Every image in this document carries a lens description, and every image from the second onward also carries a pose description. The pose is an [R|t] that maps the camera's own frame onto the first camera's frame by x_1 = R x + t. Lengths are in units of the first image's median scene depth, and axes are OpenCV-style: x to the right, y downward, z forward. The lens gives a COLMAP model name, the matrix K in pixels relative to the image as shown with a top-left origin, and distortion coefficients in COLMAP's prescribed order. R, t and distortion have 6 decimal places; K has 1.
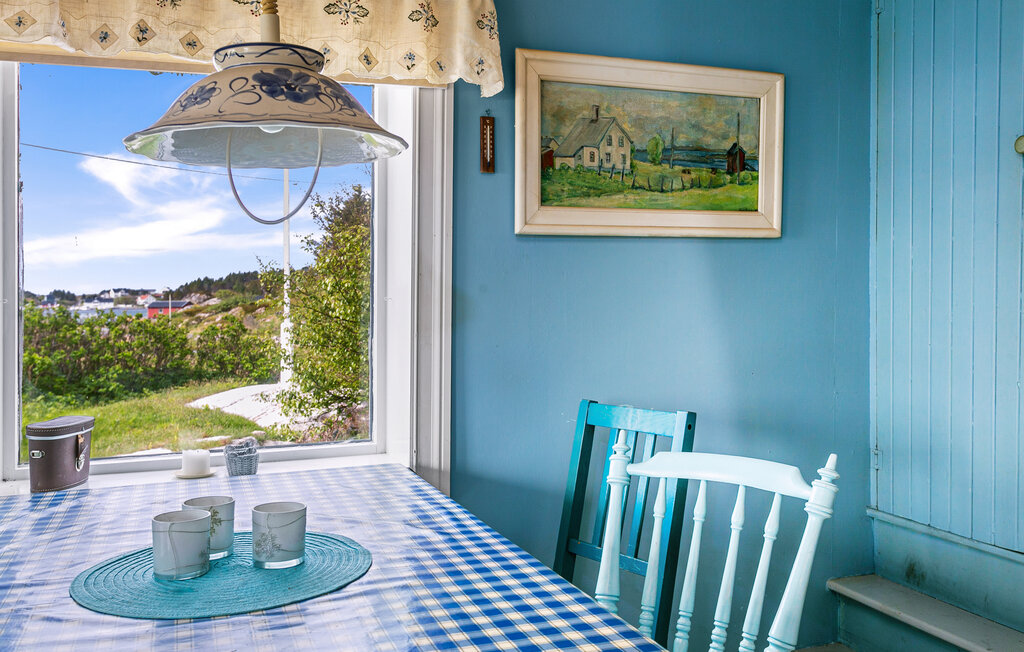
lens RADIAL K [[942.2, 0, 511.9], [0, 942.2, 323.7], [0, 0, 1]] dist [-0.002413, 0.000000]
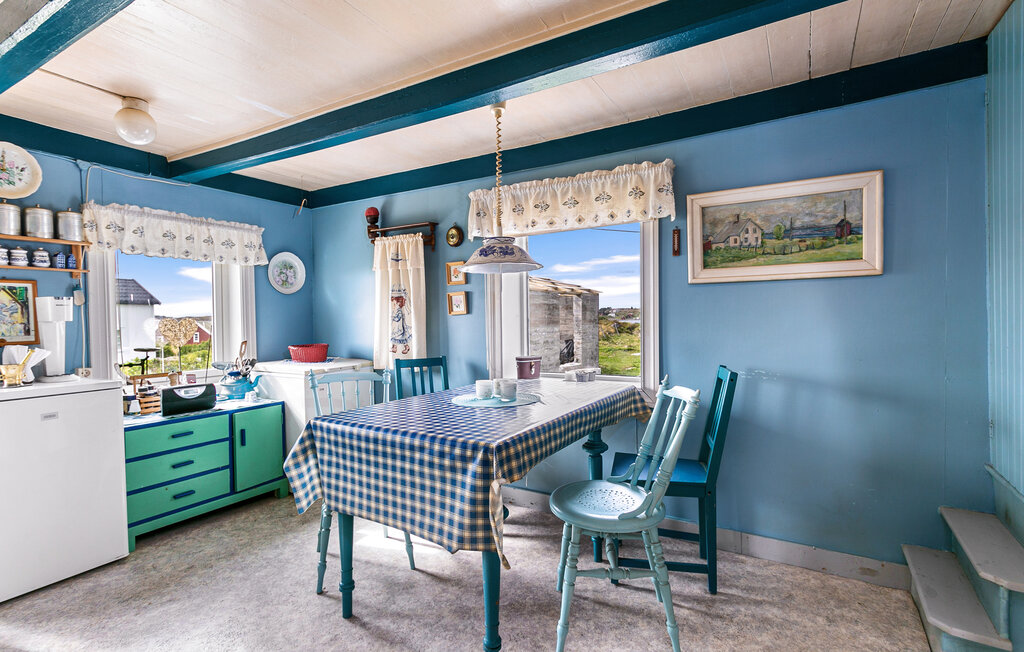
lens RADIAL K [[497.3, 0, 515.9], [0, 497.3, 324.6], [0, 0, 1]] dist [0.002912, -0.000218]
pose [[0.613703, 0.017524, -0.789342, 0.602719], [-0.010760, 0.999846, 0.013832, -0.014122], [0.789464, 0.000005, 0.613798, 0.015337]]
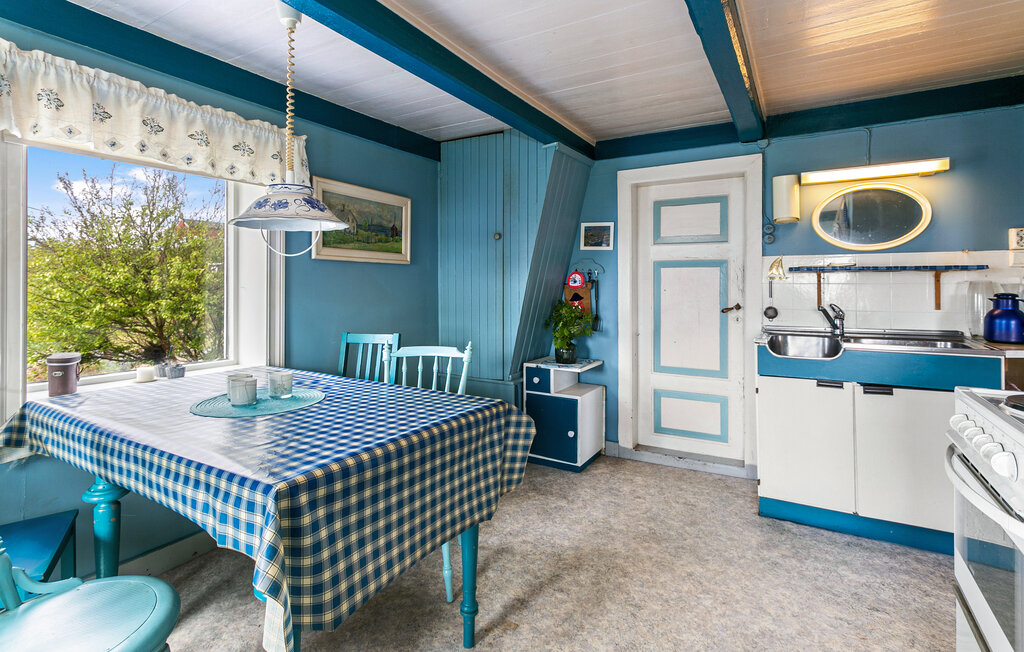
lens RADIAL K [[497.3, 0, 513.5], [0, 497.3, 300.5], [0, 0, 1]] dist [0.002912, -0.000218]
pose [[0.783522, -0.004220, 0.621349, -0.330895], [0.007188, 0.999972, -0.002274, 0.008404], [-0.621322, 0.006248, 0.783530, -0.199283]]
